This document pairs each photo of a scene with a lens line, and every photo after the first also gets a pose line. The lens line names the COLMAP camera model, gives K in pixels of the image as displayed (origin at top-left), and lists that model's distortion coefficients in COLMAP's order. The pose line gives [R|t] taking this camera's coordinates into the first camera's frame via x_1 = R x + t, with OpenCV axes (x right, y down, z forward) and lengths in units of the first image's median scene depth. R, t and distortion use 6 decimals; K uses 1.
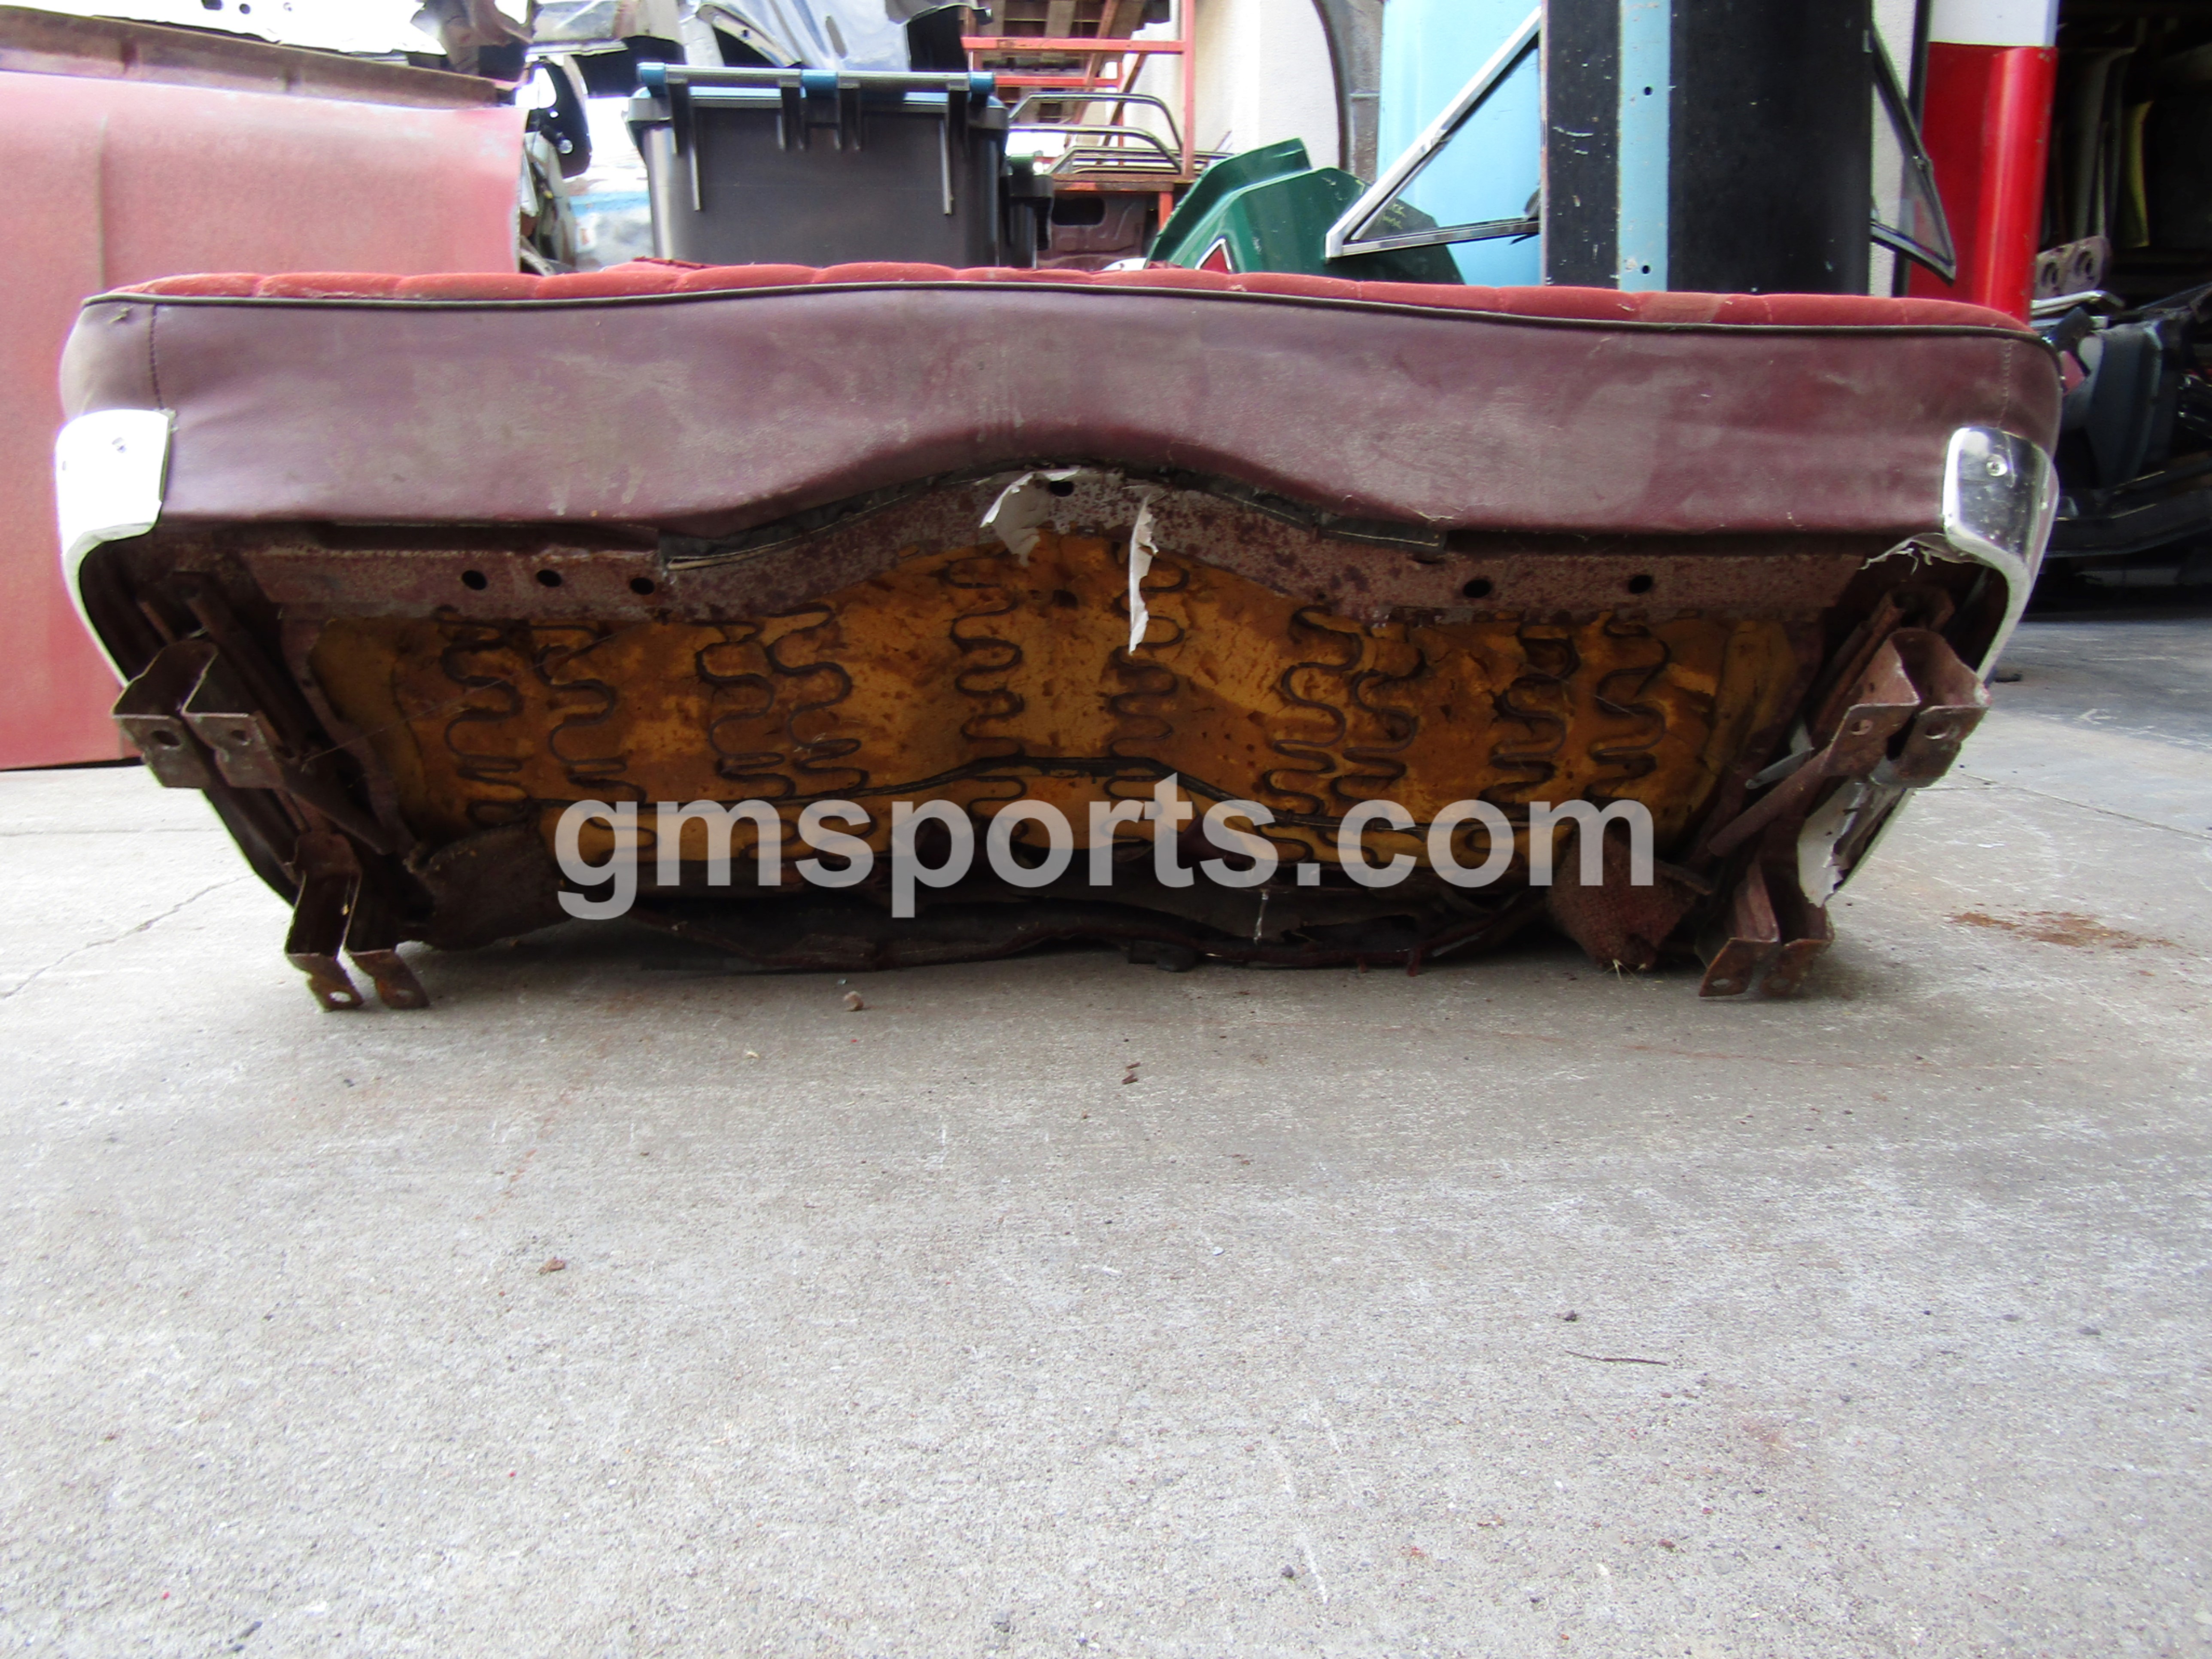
lens RADIAL K [[1573.7, 0, 1102.8], [0, 1573.7, 851.3], [0, 0, 1]] dist [0.001701, -0.010189]
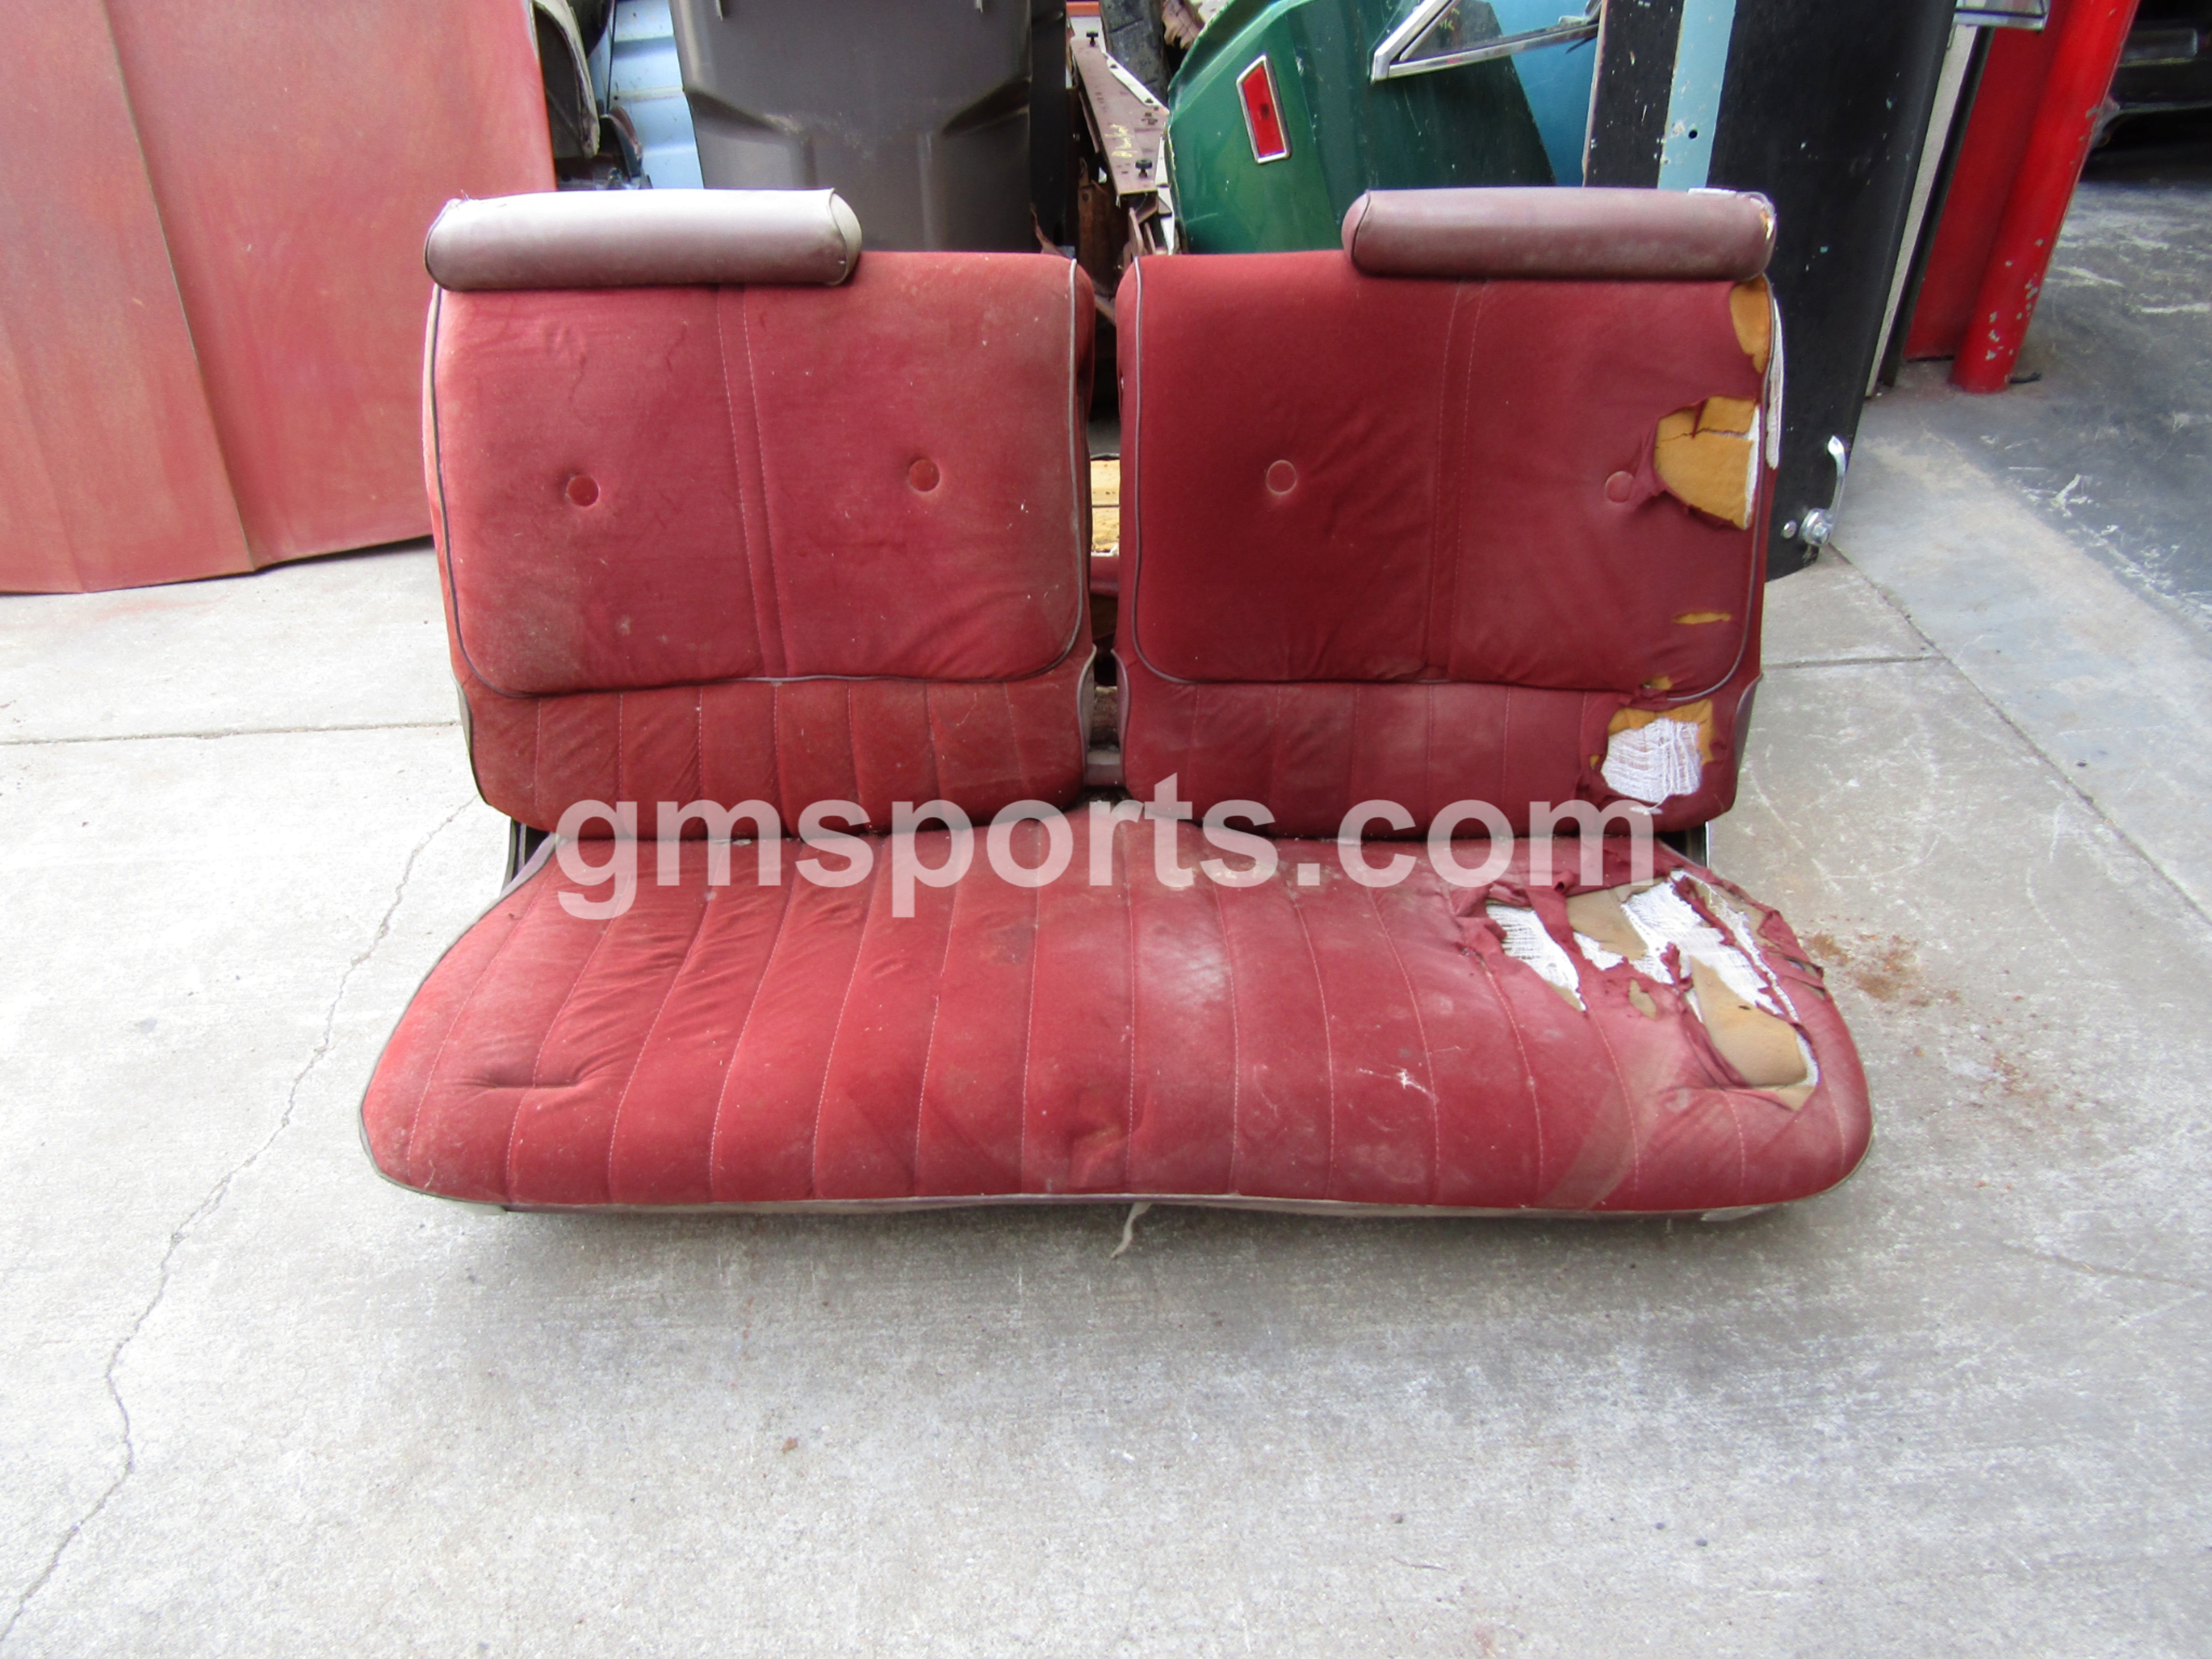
lens RADIAL K [[1573.7, 0, 1102.4], [0, 1573.7, 841.1], [0, 0, 1]] dist [0.001701, -0.010189]
pose [[0.999721, 0.012962, -0.019751, 0.002461], [-0.003641, 0.910592, 0.413291, -1.073584], [0.023342, -0.413104, 0.910385, -0.249114]]
